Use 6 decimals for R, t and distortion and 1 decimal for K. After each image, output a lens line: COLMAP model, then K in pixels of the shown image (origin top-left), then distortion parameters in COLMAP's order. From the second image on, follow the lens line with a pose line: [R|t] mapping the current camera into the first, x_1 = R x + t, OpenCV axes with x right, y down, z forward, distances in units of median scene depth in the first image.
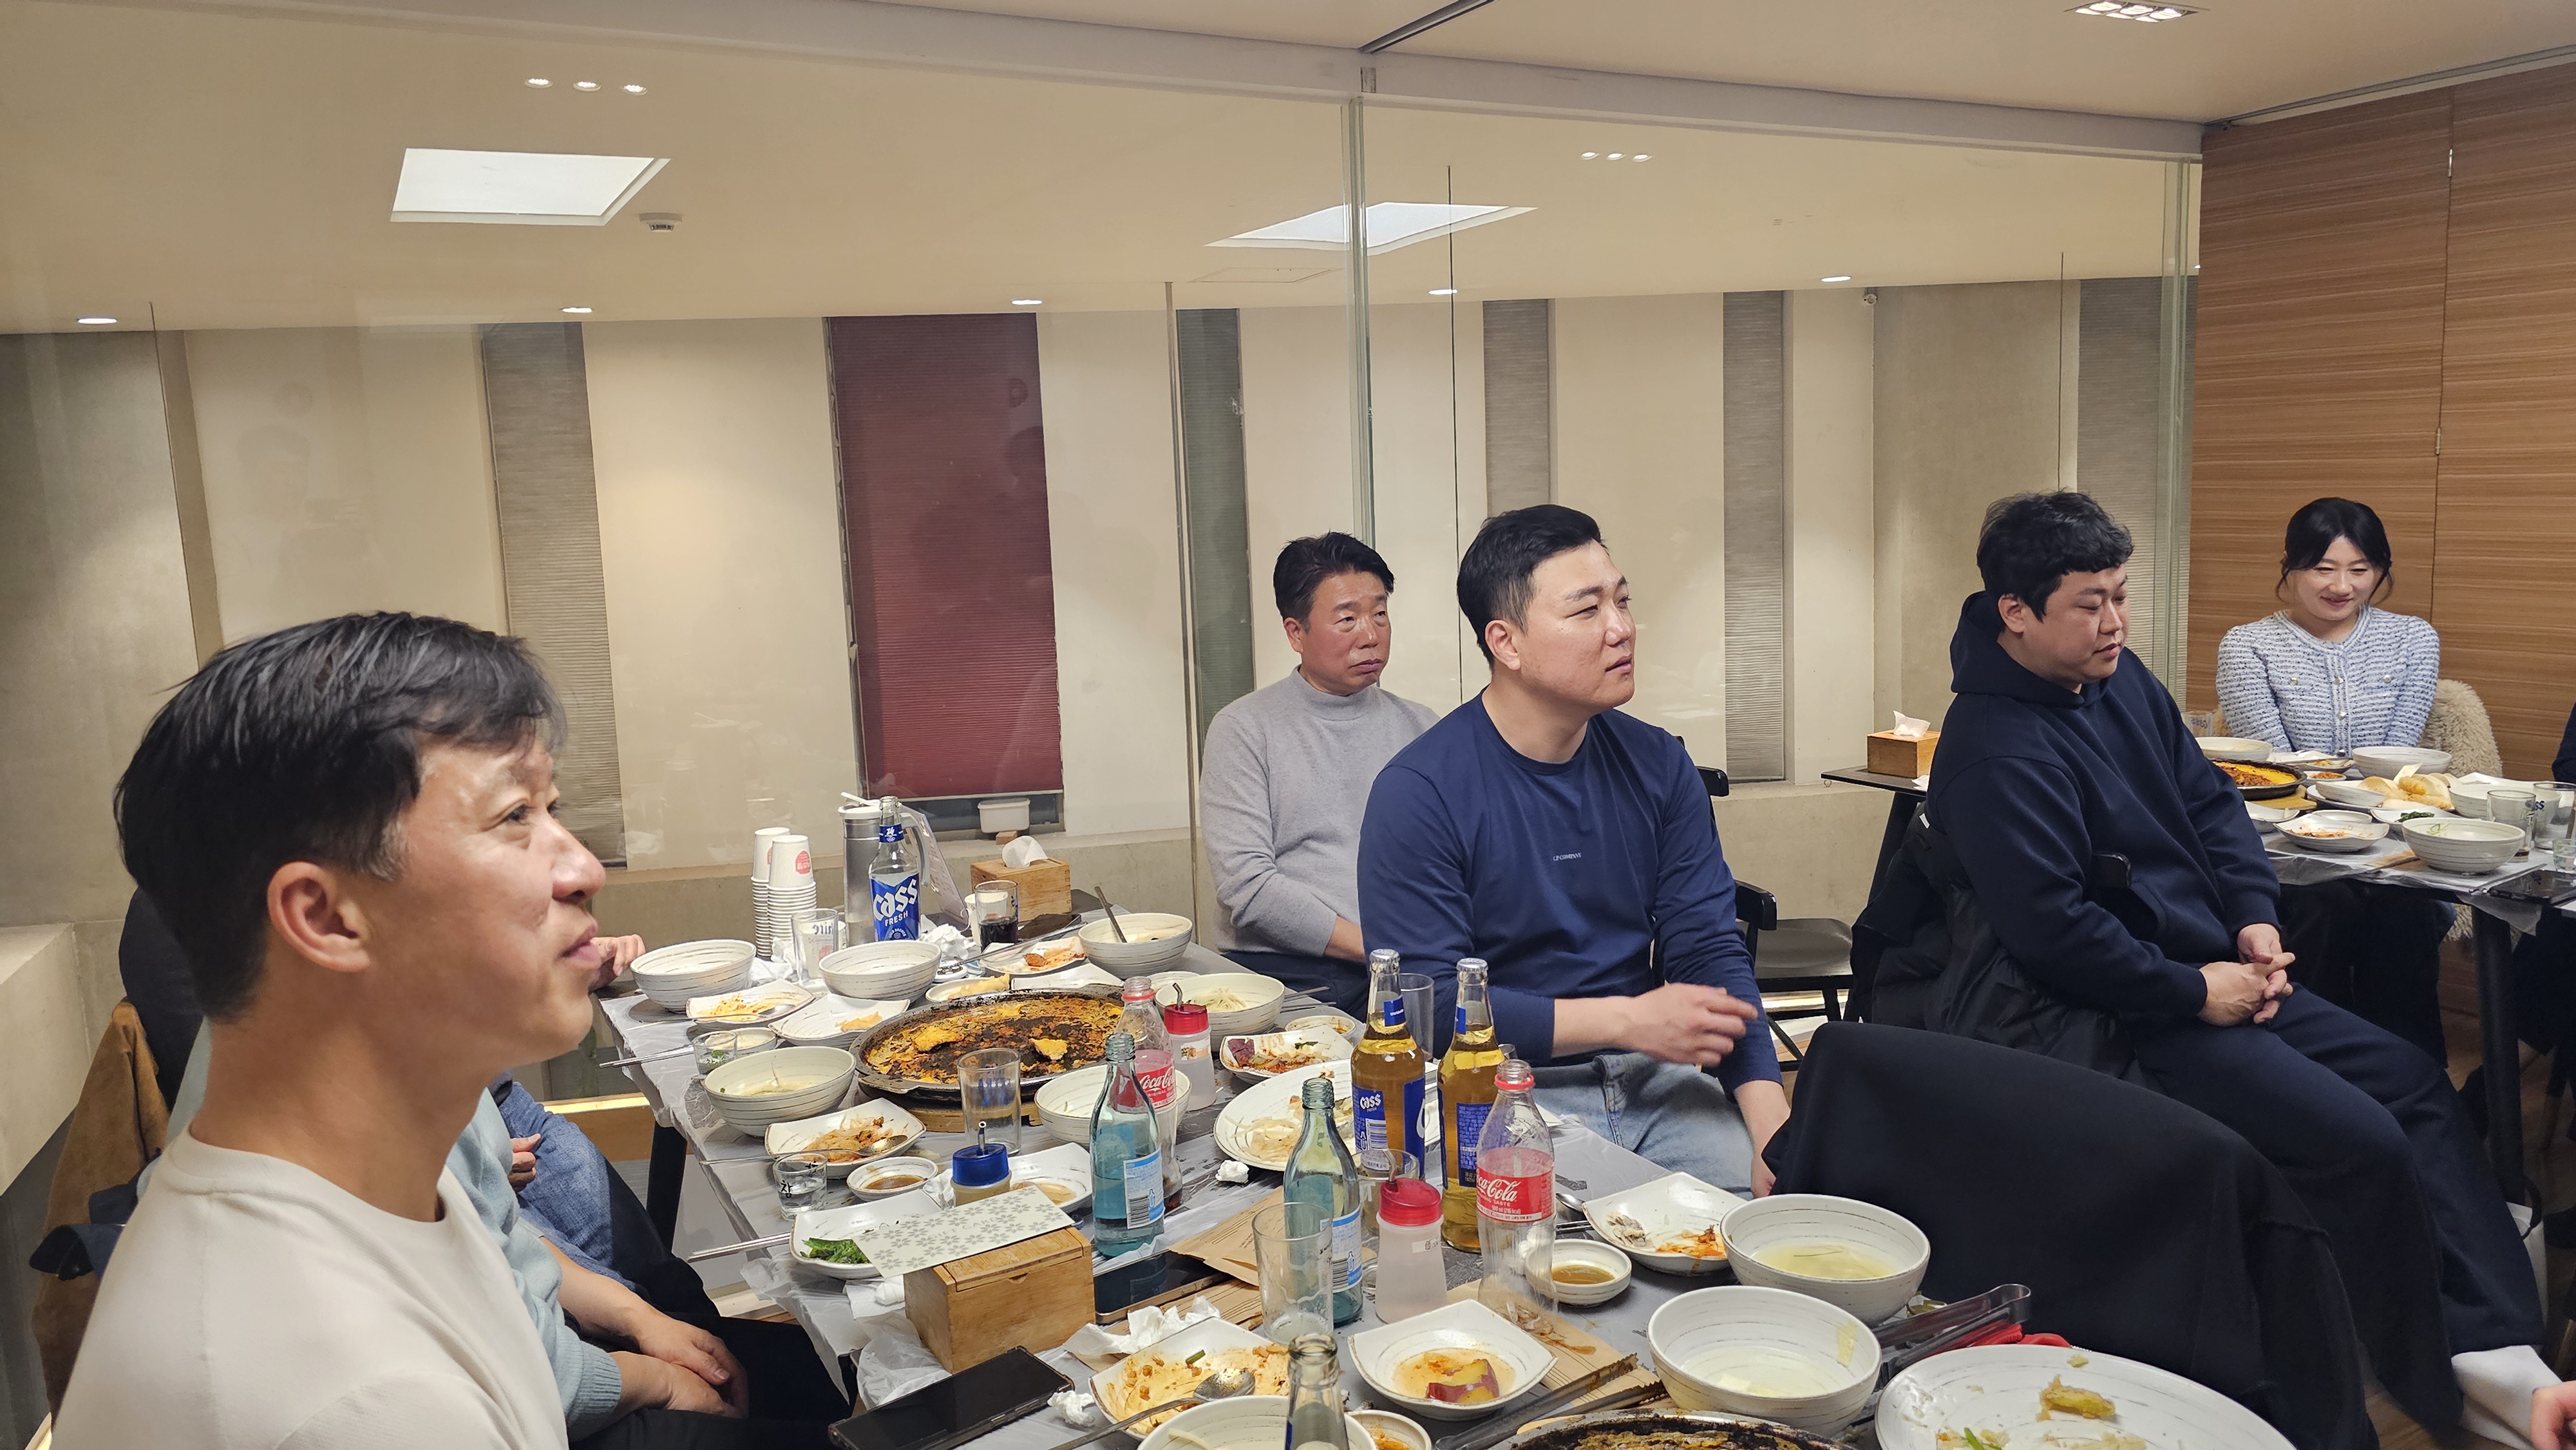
lens RADIAL K [[1678.0, 0, 1316.7], [0, 1678.0, 686.2], [0, 0, 1]] dist [0.028799, -0.028556]
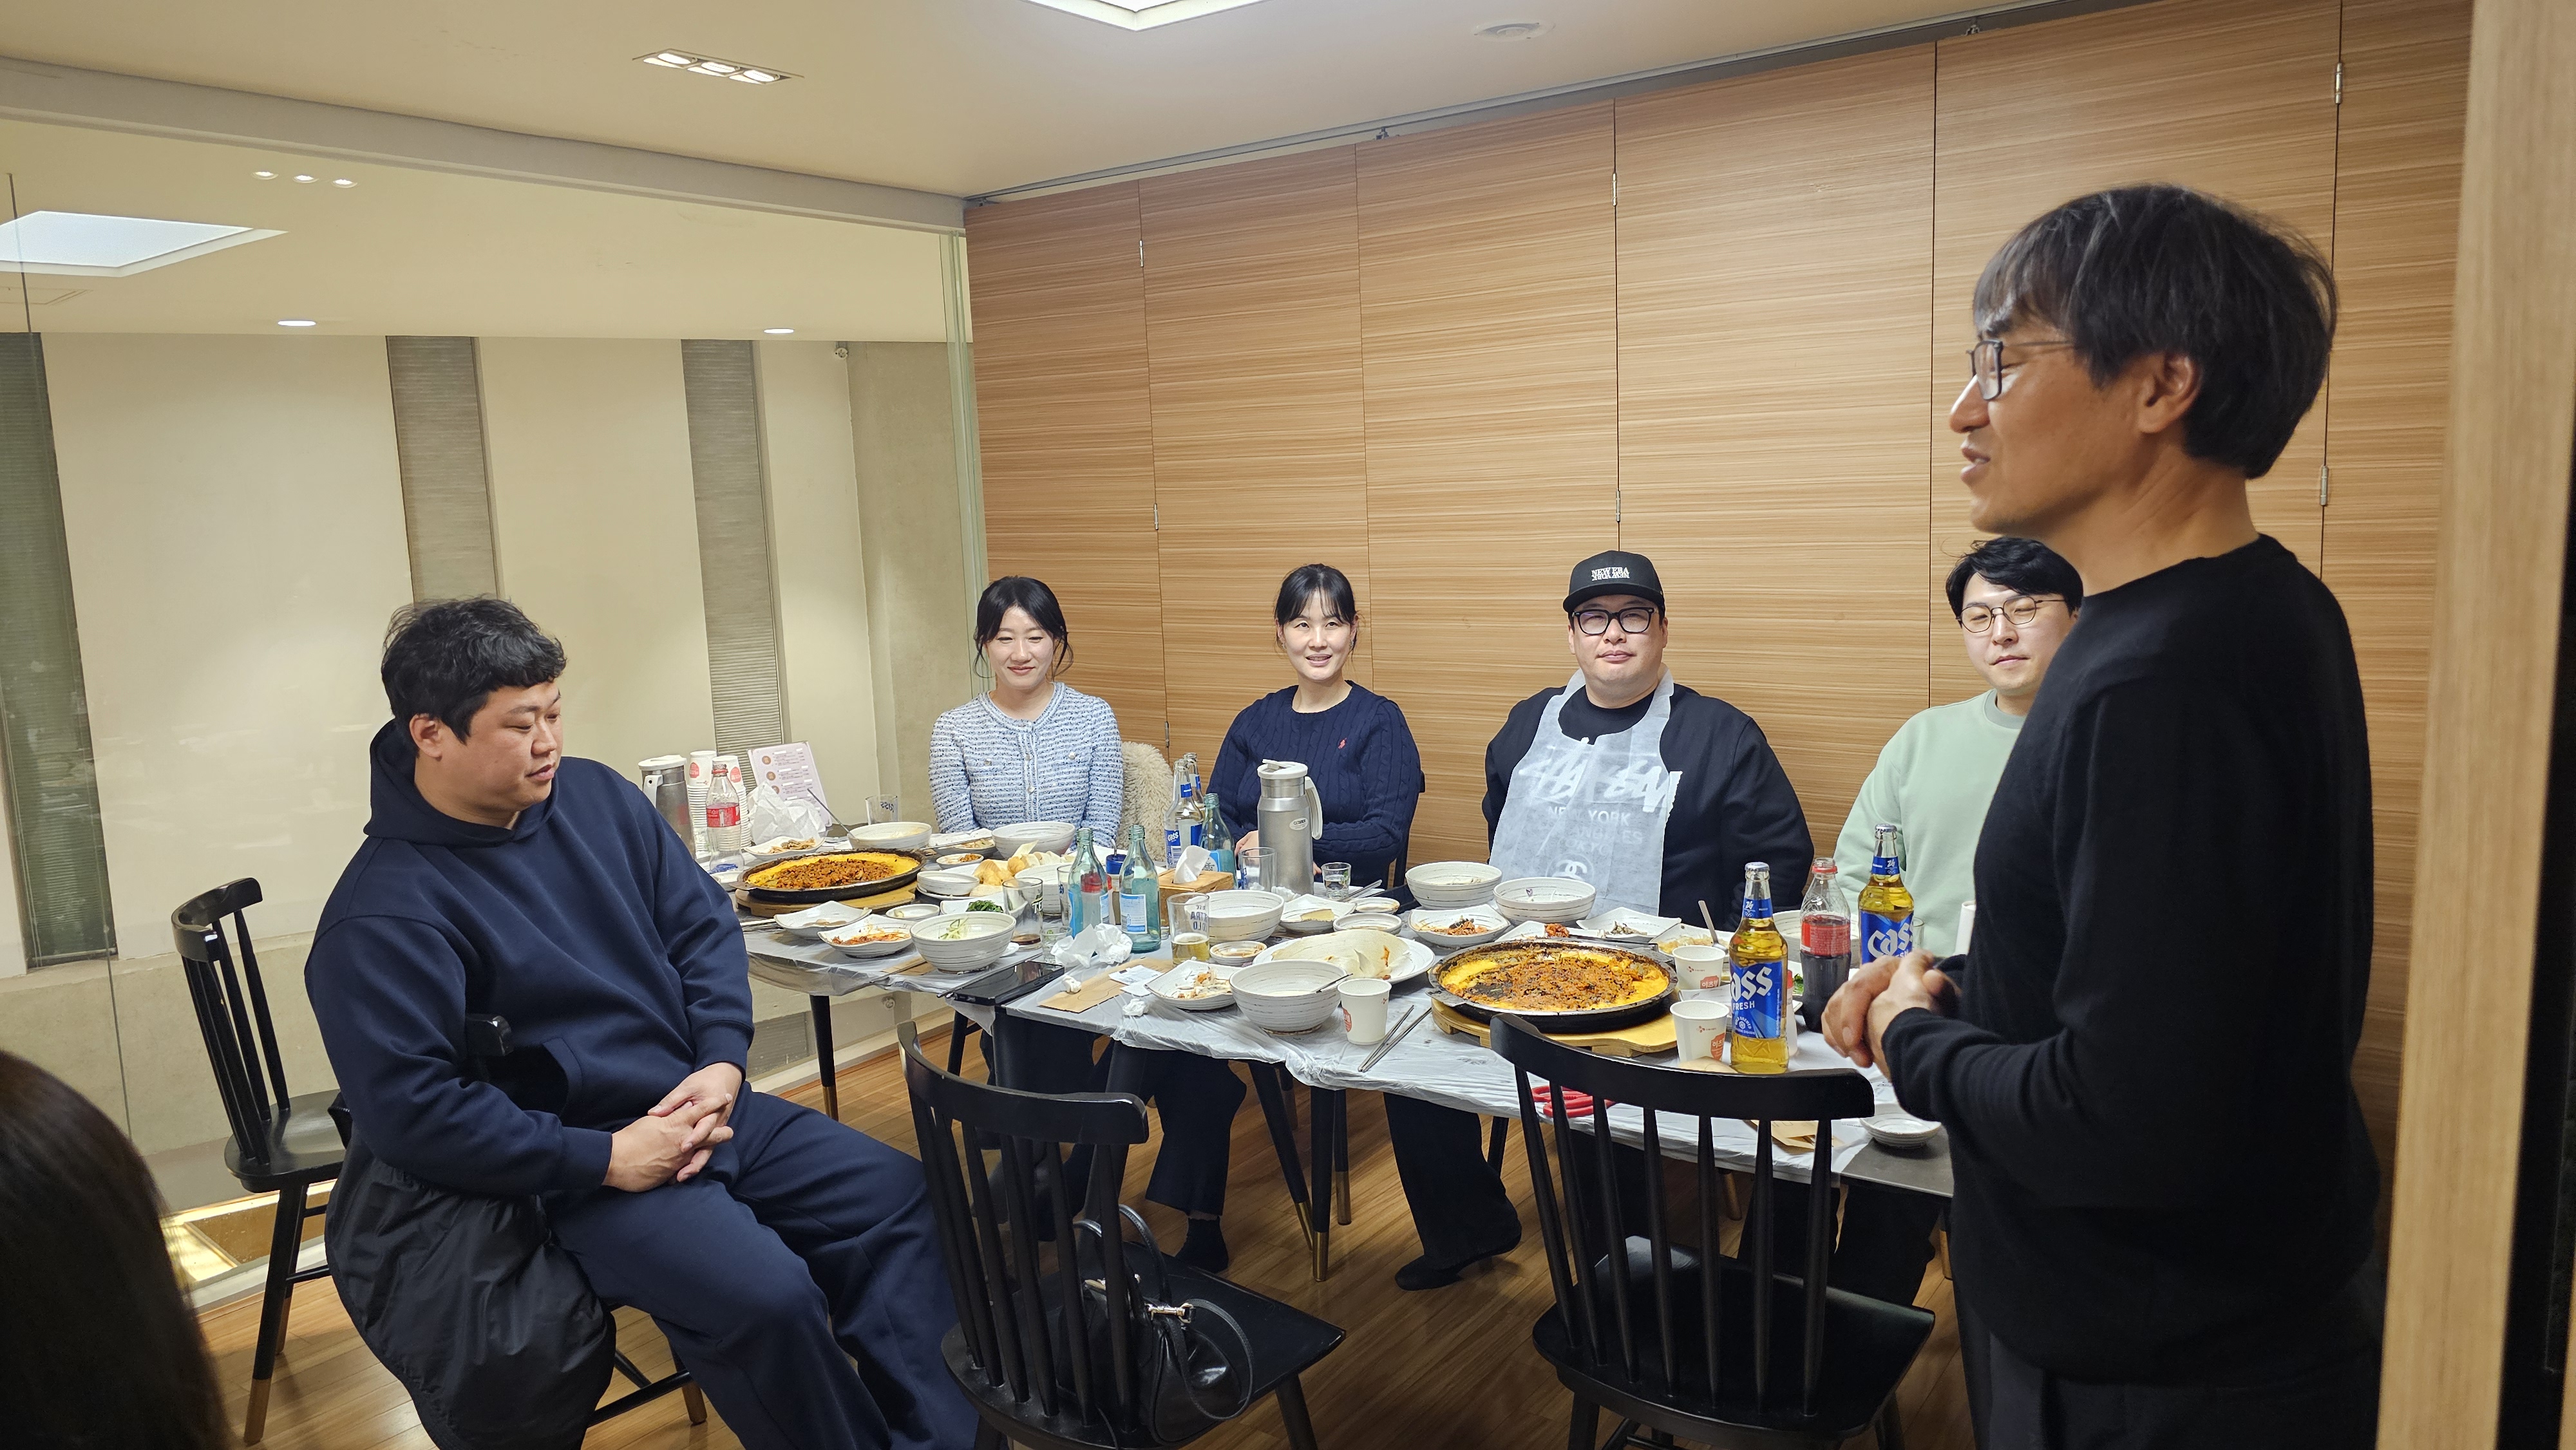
lens RADIAL K [[1678.0, 0, 1280.1], [0, 1678.0, 717.1], [0, 0, 1]] dist [0.028799, -0.028556]
pose [[0.897679, -0.055154, 0.437184, 0.318164], [0.058102, 0.998289, 0.006641, -0.025692], [-0.436802, 0.019439, 0.899348, 0.024358]]
